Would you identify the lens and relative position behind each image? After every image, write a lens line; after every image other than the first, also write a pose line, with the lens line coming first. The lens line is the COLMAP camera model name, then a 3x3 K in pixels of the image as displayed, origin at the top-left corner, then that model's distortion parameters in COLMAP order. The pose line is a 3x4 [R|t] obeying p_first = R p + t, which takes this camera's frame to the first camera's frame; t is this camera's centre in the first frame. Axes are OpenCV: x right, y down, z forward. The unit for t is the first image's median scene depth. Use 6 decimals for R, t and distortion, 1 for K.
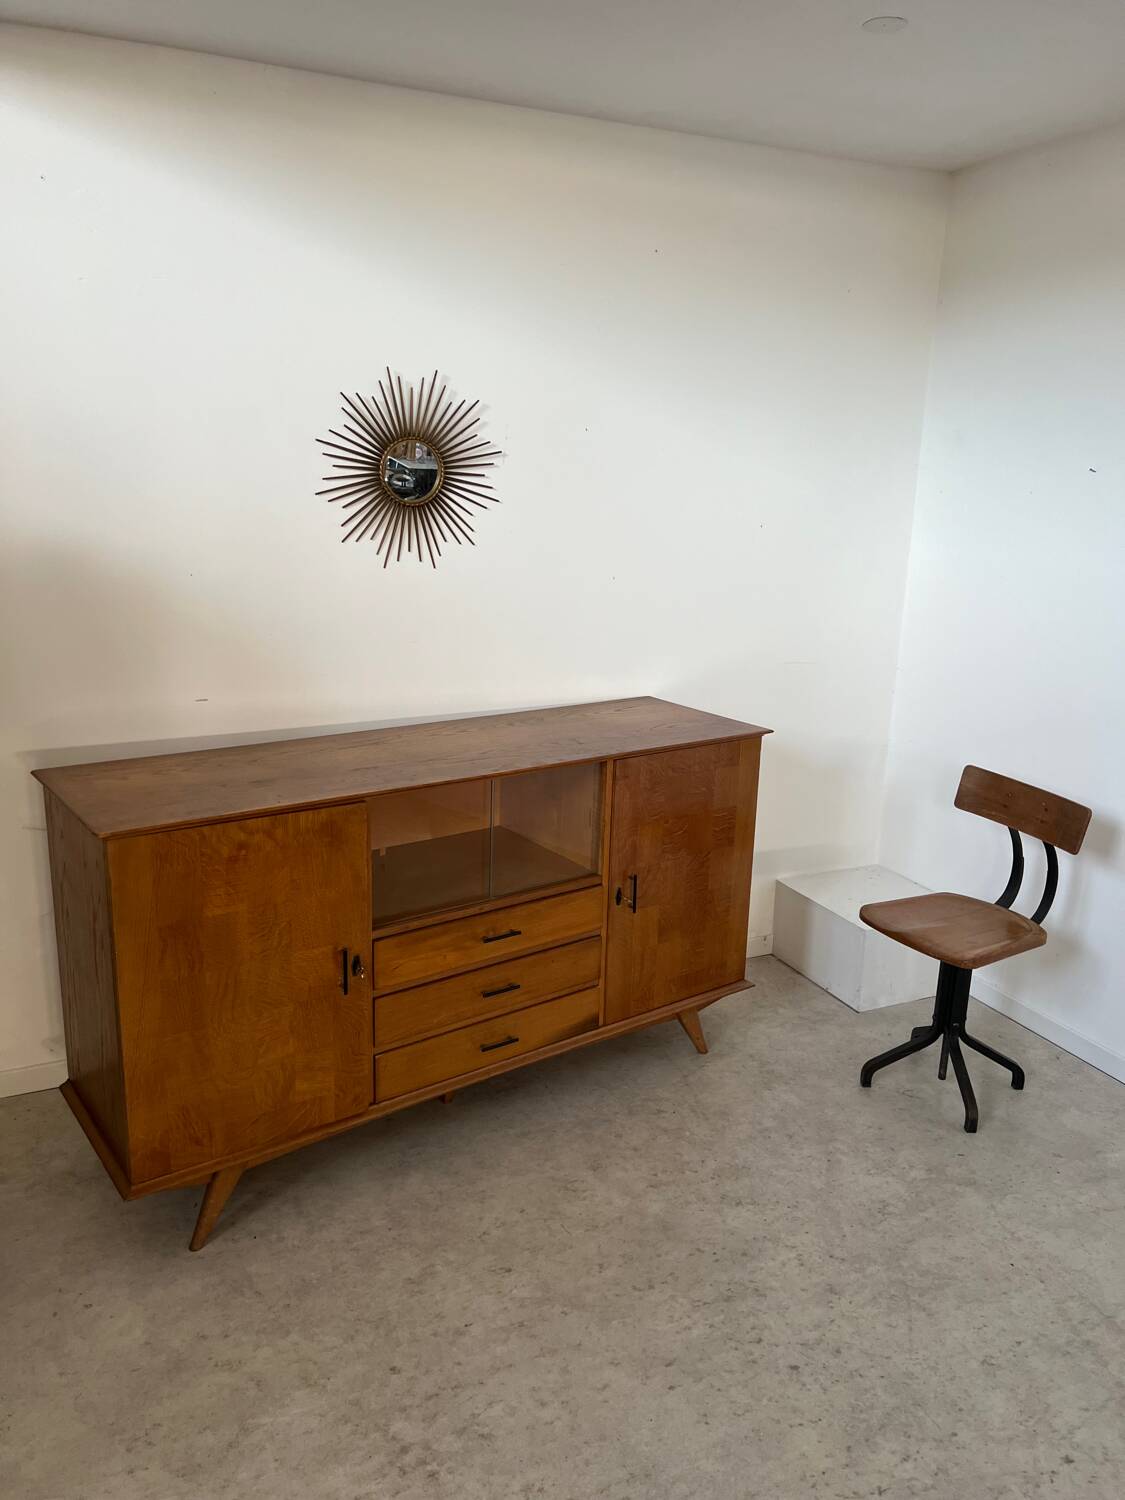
lens RADIAL K [[1129.5, 0, 552.9], [0, 1129.5, 748.1], [0, 0, 1]] dist [0.049131, -0.063327]
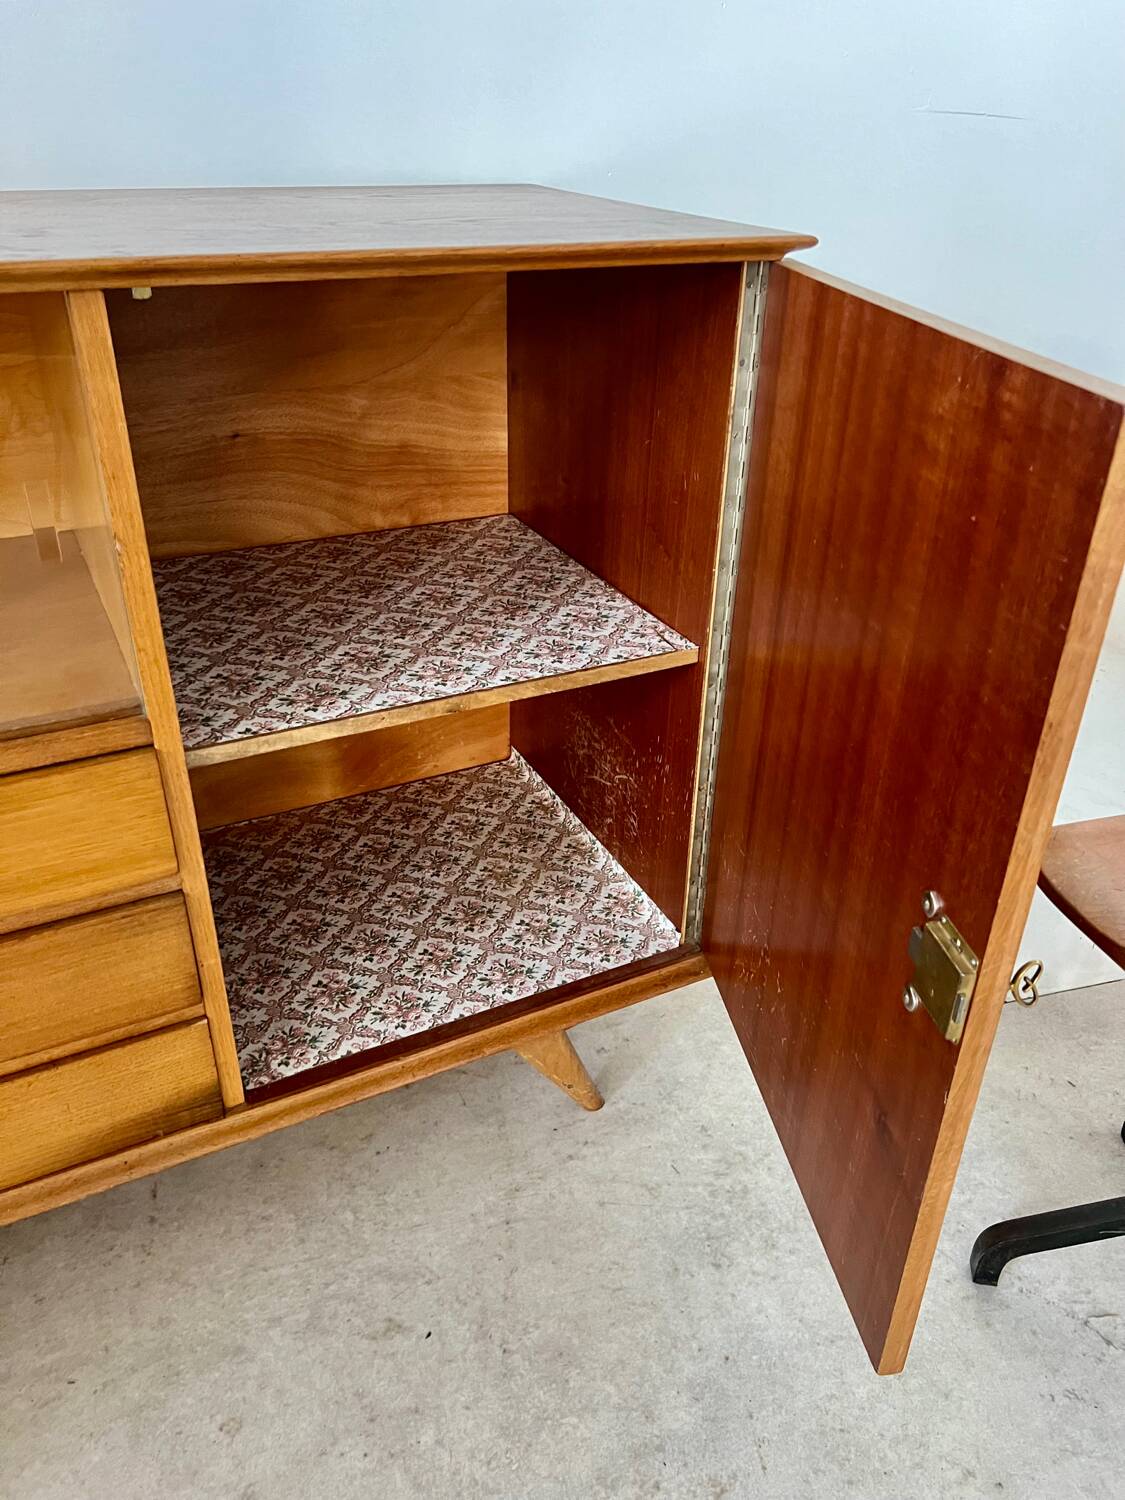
lens RADIAL K [[1129.5, 0, 552.0], [0, 1129.5, 750.0], [0, 0, 1]] dist [0.049131, -0.063327]
pose [[0.985827, 0.070726, -0.152125, 0.226071], [-0.027009, 0.961872, 0.272164, 0.040505], [0.165574, -0.264198, 0.950150, 0.837433]]
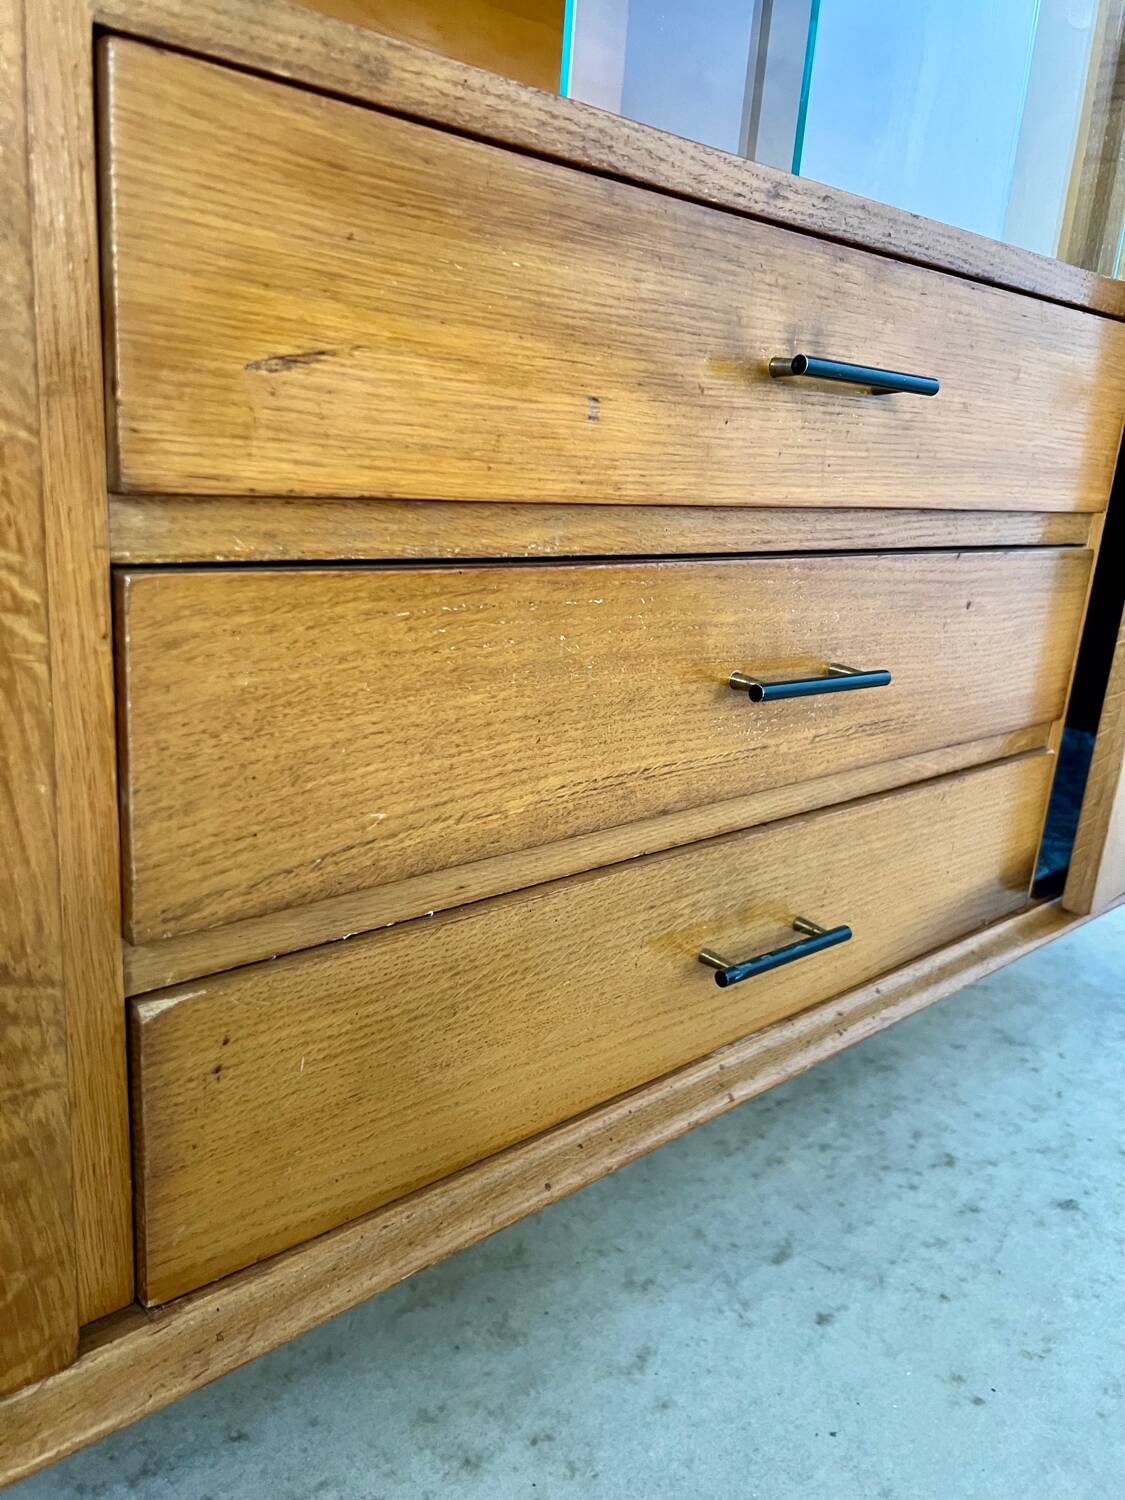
lens RADIAL K [[1129.5, 0, 549.5], [0, 1129.5, 745.1], [0, 0, 1]] dist [0.049131, -0.063327]
pose [[0.994323, 0.017694, 0.104924, -0.124239], [-0.021054, 0.999298, 0.030996, 0.239834], [-0.104302, -0.033029, 0.993997, 0.878665]]
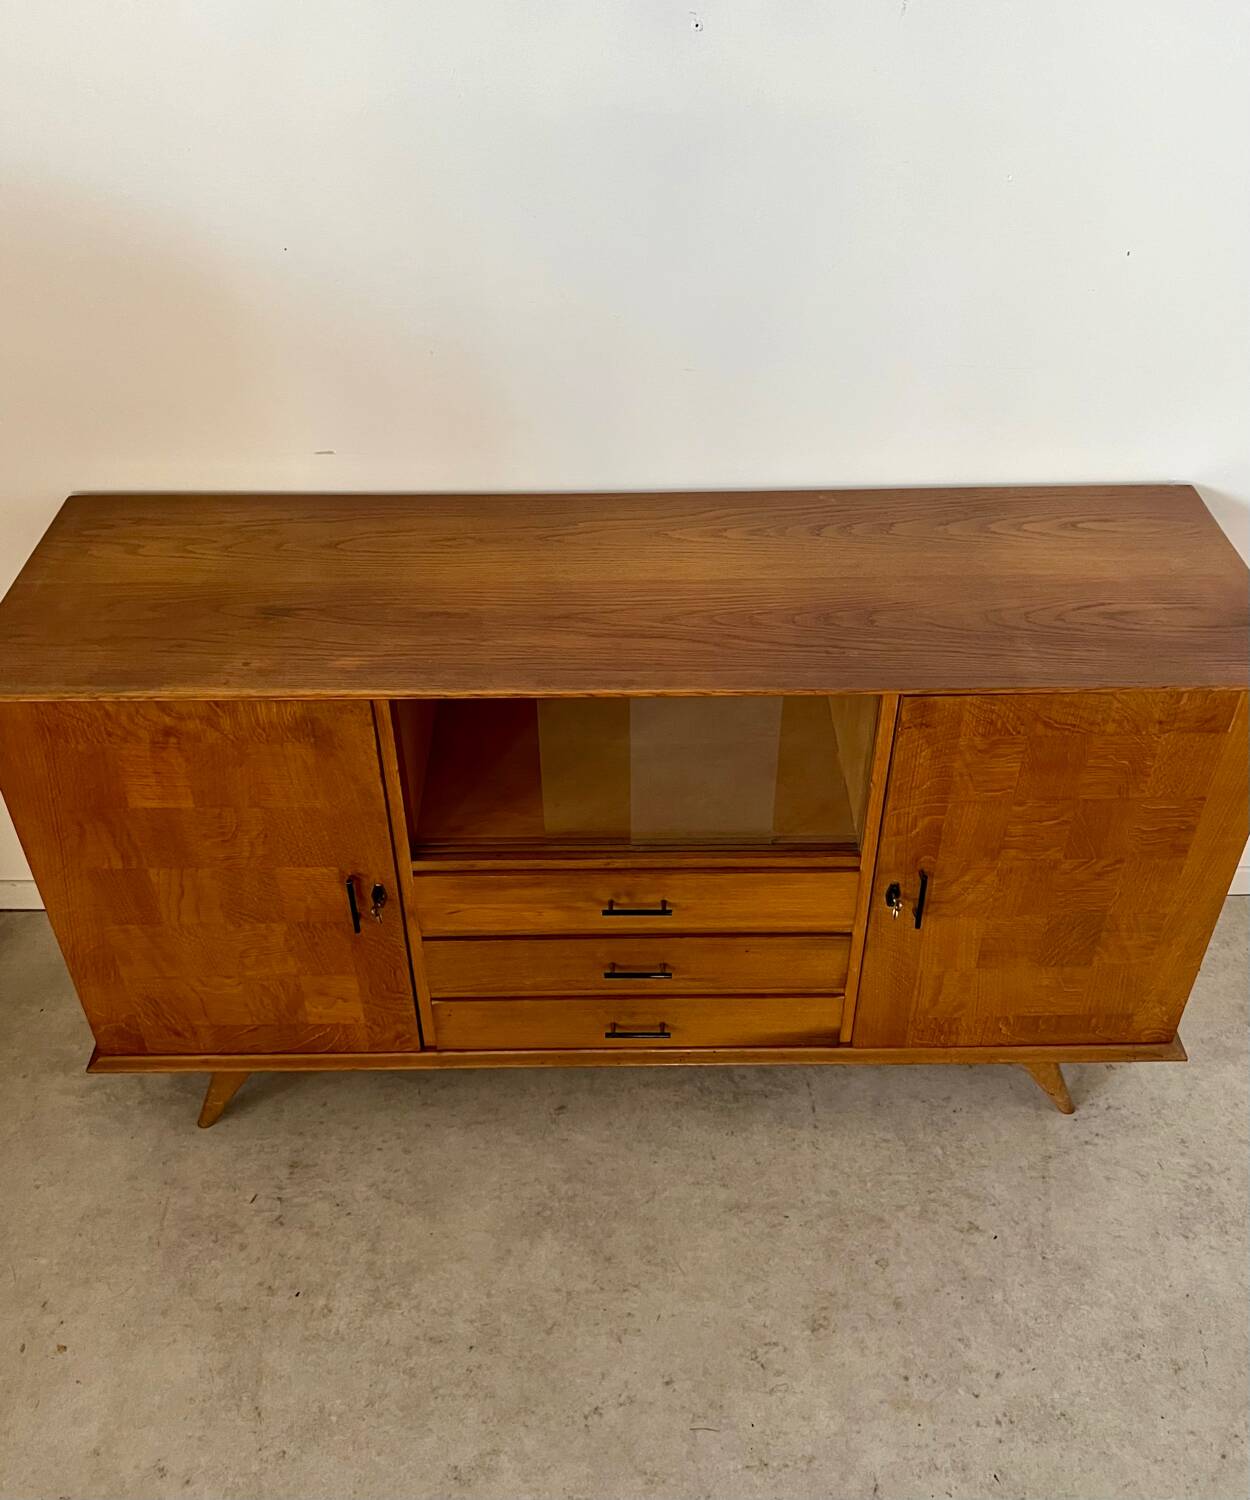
lens RADIAL K [[1343.4, 0, 616.2], [0, 1343.4, 665.6], [0, 0, 1]] dist [0.029820, -0.032510]
pose [[0.808777, 0.321964, -0.492157, 0.282796], [-0.110667, 0.905205, 0.410314, -0.272976], [0.577609, -0.277387, 0.767740, 0.502820]]
